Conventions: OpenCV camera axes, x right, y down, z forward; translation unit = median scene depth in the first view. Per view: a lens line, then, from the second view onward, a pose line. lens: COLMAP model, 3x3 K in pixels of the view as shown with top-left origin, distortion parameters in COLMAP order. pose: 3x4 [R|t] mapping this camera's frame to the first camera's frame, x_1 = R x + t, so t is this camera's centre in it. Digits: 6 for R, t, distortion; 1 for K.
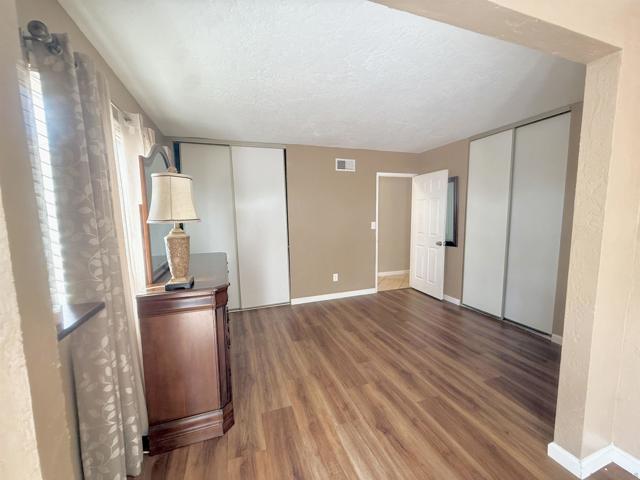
lens RADIAL K [[255.5, 0, 318.6], [0, 255.5, 241.4], [0, 0, 1]] dist [-0.003127, -0.000332]
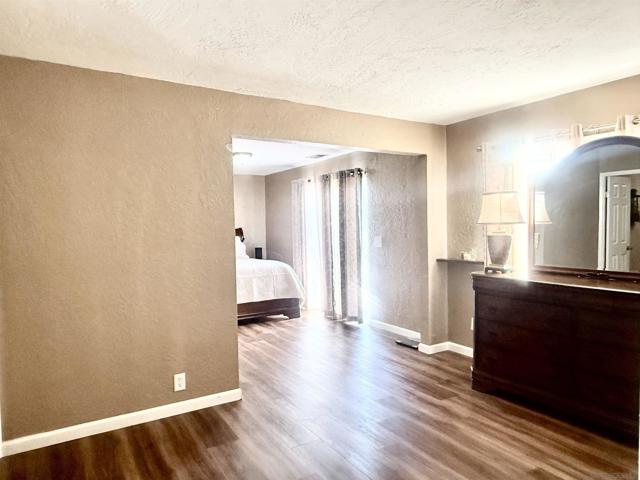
lens RADIAL K [[426.9, 0, 317.2], [0, 426.9, 238.9], [0, 0, 1]] dist [0.011038, 0.001806]
pose [[-0.976026, 0.037674, -0.214369, 0.511257], [0.007801, 0.990328, 0.138526, -0.184036], [0.217515, 0.133533, -0.966880, 1.711650]]
